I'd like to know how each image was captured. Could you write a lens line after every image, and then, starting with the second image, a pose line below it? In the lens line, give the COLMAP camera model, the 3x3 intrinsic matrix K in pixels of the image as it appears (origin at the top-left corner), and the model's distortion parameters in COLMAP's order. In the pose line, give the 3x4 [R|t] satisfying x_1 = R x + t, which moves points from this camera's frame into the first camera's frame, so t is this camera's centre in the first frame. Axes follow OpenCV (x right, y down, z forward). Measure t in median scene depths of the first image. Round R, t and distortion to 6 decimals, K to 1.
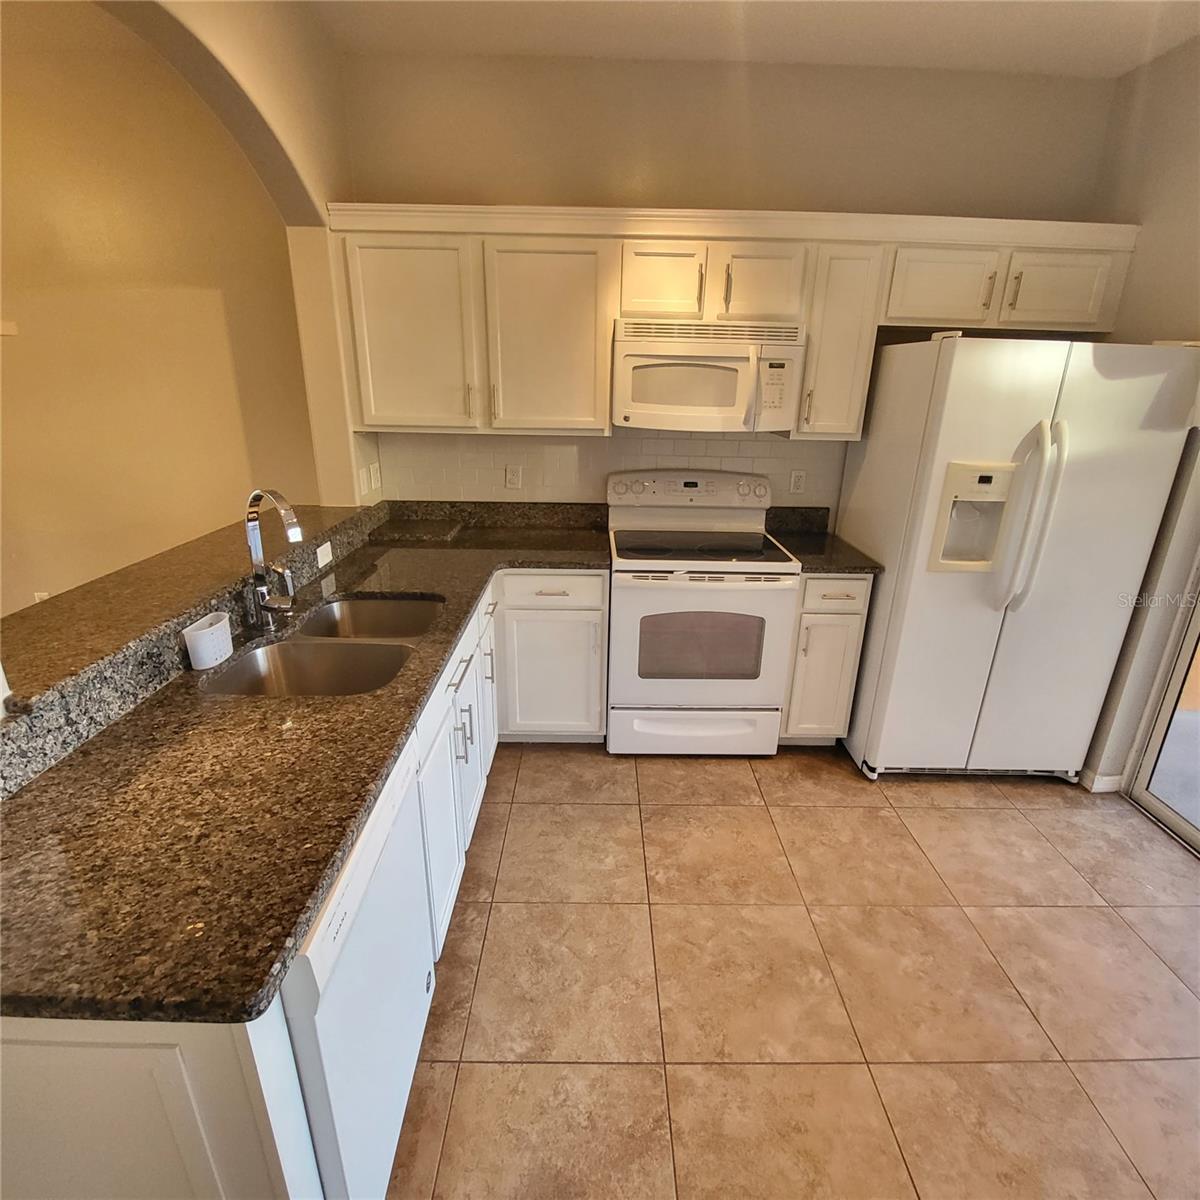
lens RADIAL K [[639.5, 0, 604.2], [0, 639.5, 602.6], [0, 0, 1]] dist [-0.005341, -0.003947]
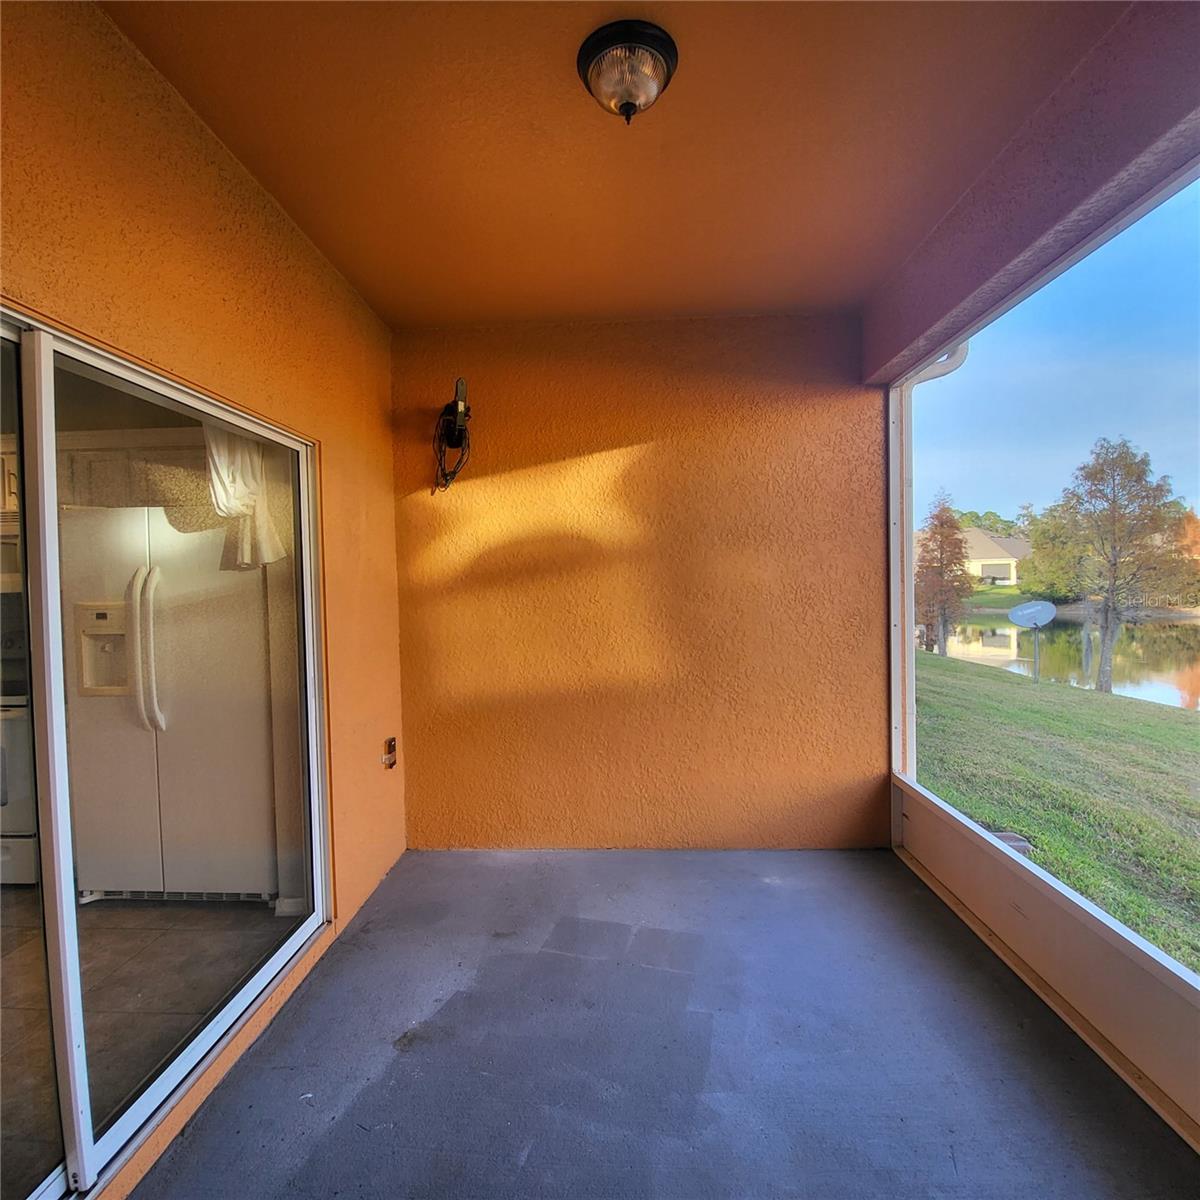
lens RADIAL K [[639.5, 0, 598.5], [0, 639.5, 601.5], [0, 0, 1]] dist [-0.005341, -0.003947]
pose [[0.997715, -0.038415, -0.055573, 1.411403], [0.019752, 0.952523, -0.303826, 0.145638], [0.064606, 0.302034, 0.951105, -0.081816]]
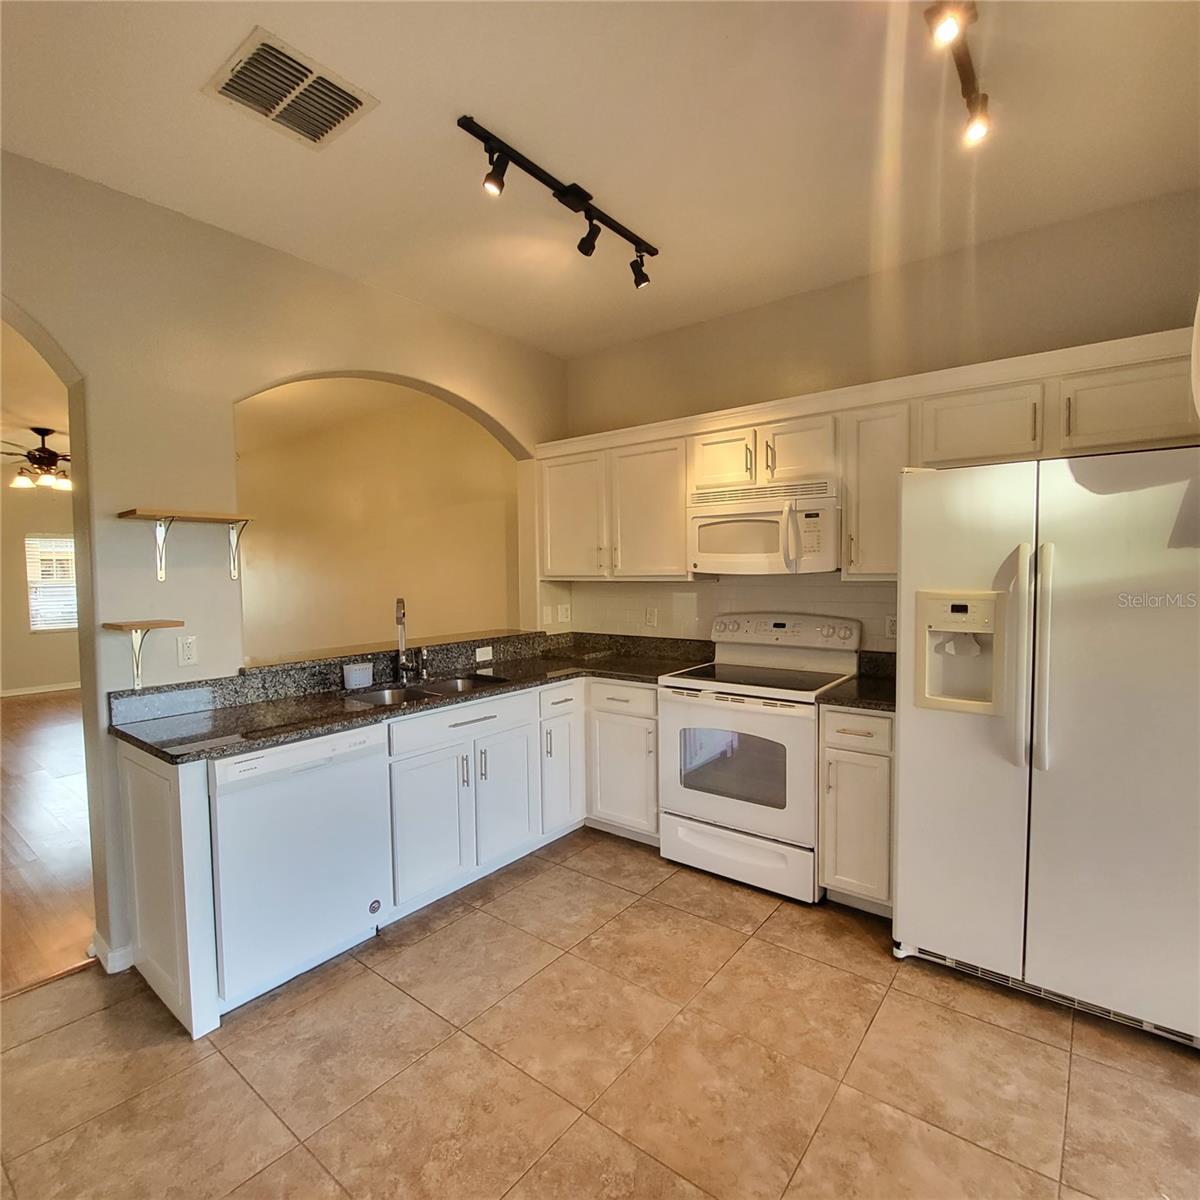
lens RADIAL K [[639.5, 0, 597.3], [0, 639.5, 600.7], [0, 0, 1]] dist [-0.005341, -0.003947]
pose [[0.778927, 0.001540, -0.627113, 0.677356], [-0.182066, 0.957481, -0.223790, 0.088803], [0.600104, 0.288493, 0.746088, -0.013375]]
